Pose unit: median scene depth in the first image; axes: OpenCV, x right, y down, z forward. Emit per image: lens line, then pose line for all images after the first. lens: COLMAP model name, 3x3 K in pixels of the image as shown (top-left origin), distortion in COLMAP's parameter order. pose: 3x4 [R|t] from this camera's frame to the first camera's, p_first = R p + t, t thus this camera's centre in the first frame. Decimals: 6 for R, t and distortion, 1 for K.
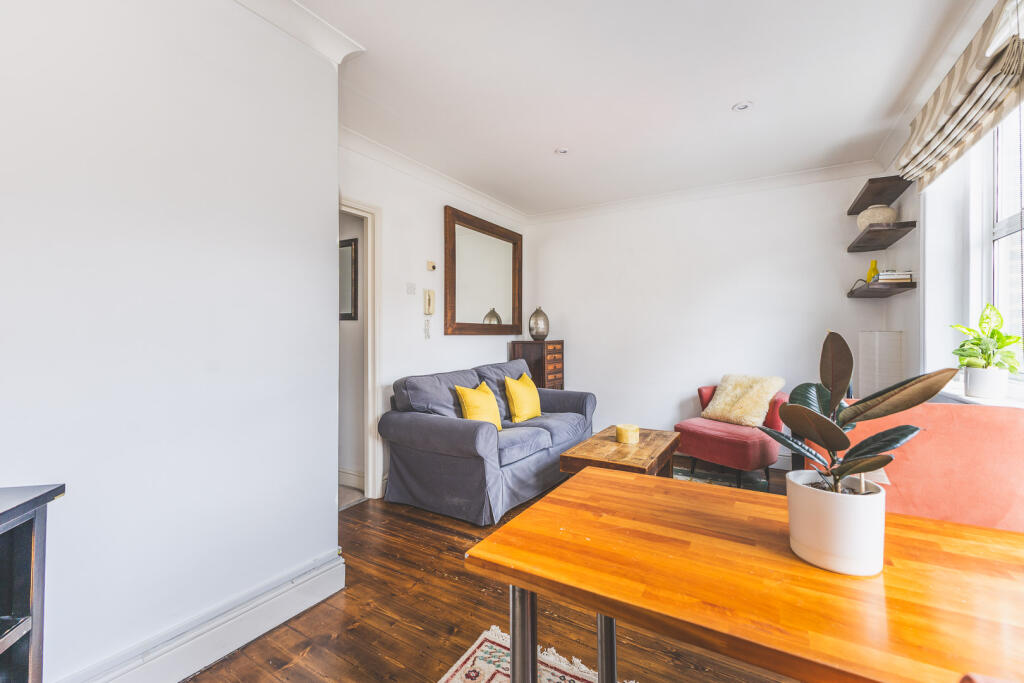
lens RADIAL K [[435.9, 0, 511.2], [0, 435.9, 332.8], [0, 0, 1]] dist [0.001903, -0.000174]
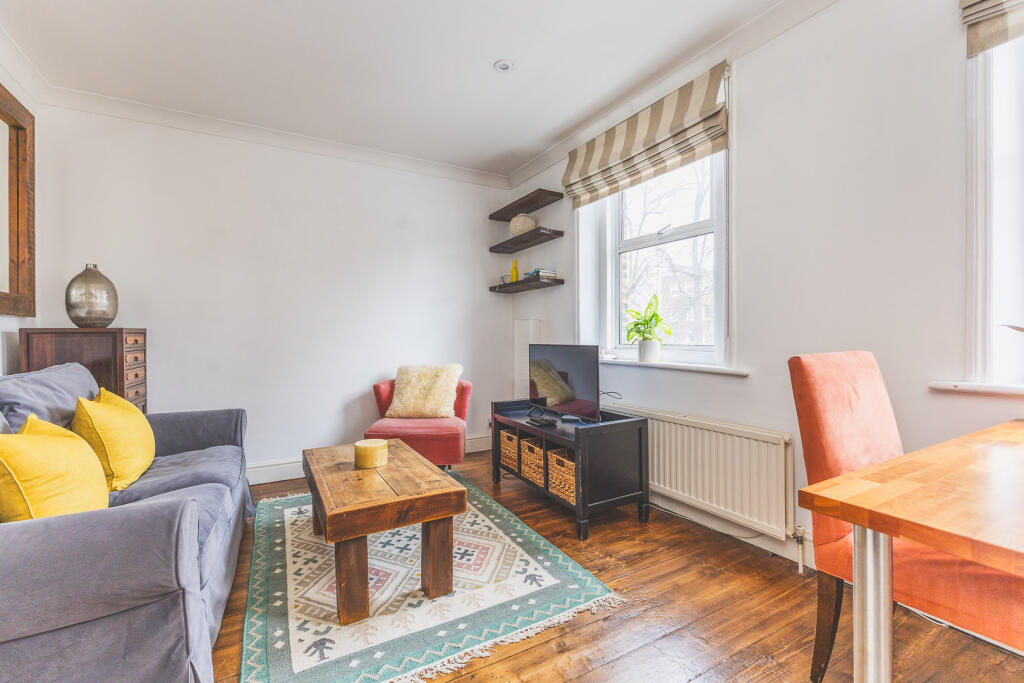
lens RADIAL K [[441.2, 0, 511.7], [0, 441.2, 337.8], [0, 0, 1]] dist [0.005163, -0.000172]
pose [[0.494996, -0.004543, 0.868883, -0.188387], [0.000852, 0.999988, 0.004744, 0.033646], [-0.868895, -0.001608, 0.494994, 0.359439]]
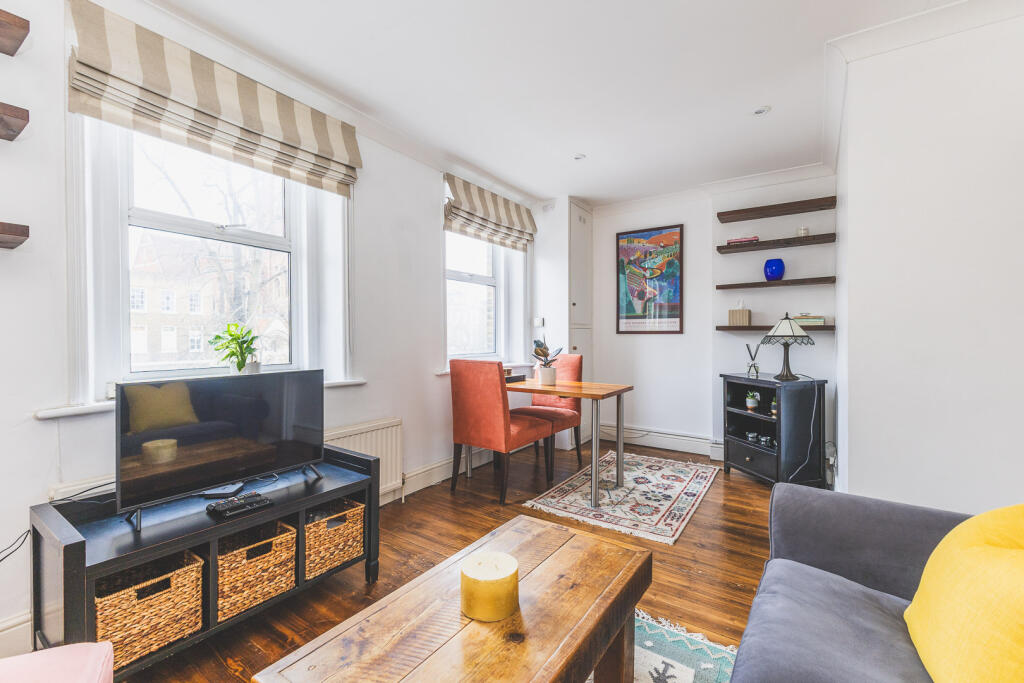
lens RADIAL K [[438.4, 0, 509.7], [0, 438.4, 336.8], [0, 0, 1]] dist [0.010111, 0.000041]
pose [[-0.998785, 0.003864, 0.049124, 0.181528], [0.003553, 0.999973, -0.006423, 0.012701], [-0.049148, -0.006241, -0.998772, 1.104348]]
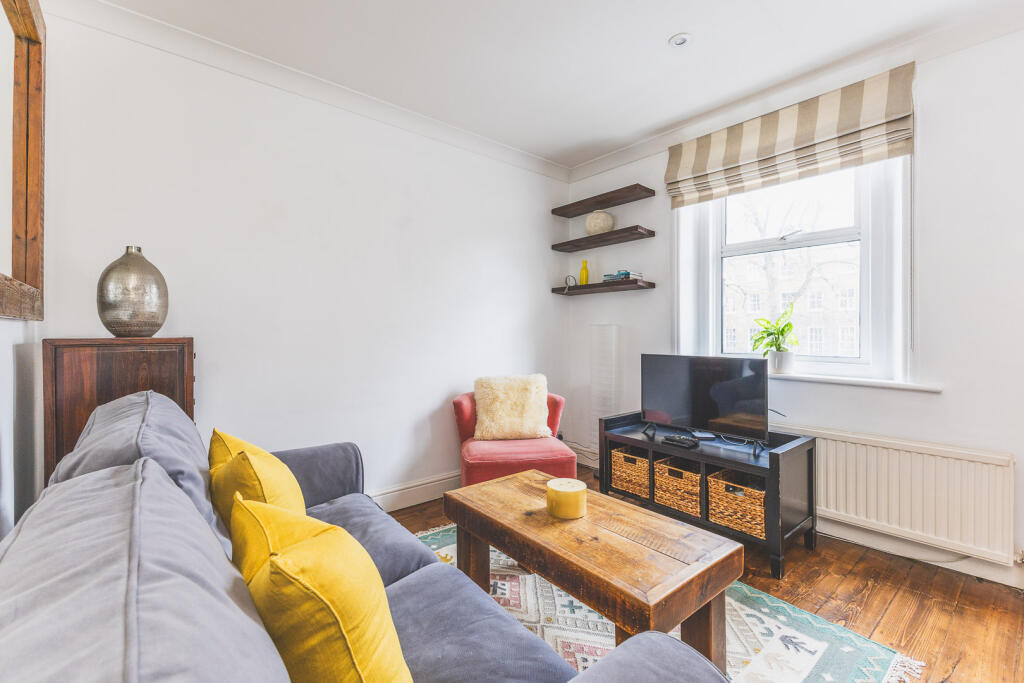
lens RADIAL K [[435.9, 0, 511.2], [0, 435.9, 332.8], [0, 0, 1]] dist [0.001903, -0.000174]
pose [[0.330269, 0.003098, 0.943882, -0.227261], [-0.005426, 0.999984, -0.001384, 0.016102], [-0.943871, -0.004665, 0.330280, 0.702425]]
